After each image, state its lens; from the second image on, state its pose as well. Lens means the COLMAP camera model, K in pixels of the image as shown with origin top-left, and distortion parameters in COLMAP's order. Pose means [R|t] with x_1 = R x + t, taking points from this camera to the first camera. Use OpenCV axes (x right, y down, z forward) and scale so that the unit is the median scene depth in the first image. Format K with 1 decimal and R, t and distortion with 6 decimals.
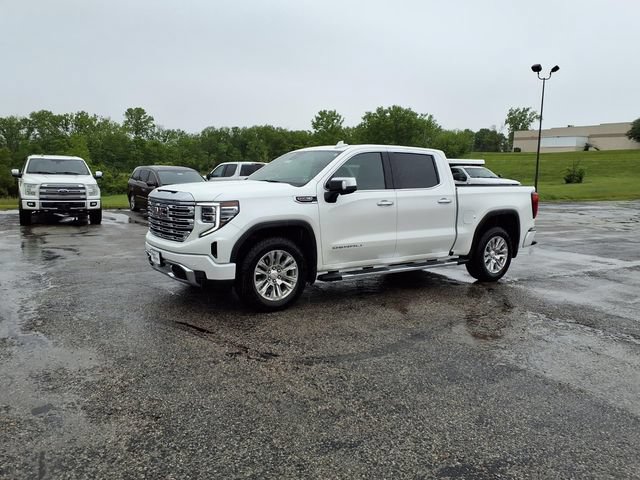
lens RADIAL K [[509.3, 0, 320.6], [0, 509.3, 244.8], [0, 0, 1]] dist [0.071062, -0.100779]
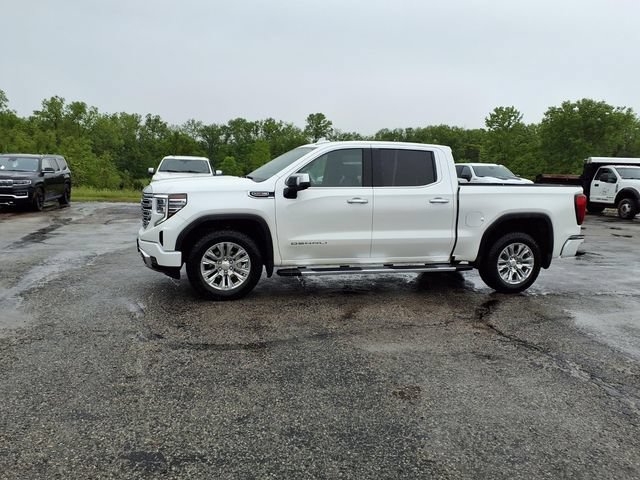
lens RADIAL K [[509.3, 0, 315.5], [0, 509.3, 244.5], [0, 0, 1]] dist [0.071062, -0.100779]
pose [[0.940200, 0.051548, -0.336700, 0.318563], [-0.052536, 0.998600, 0.006182, -0.000466], [0.336548, 0.011877, 0.941592, 0.054515]]
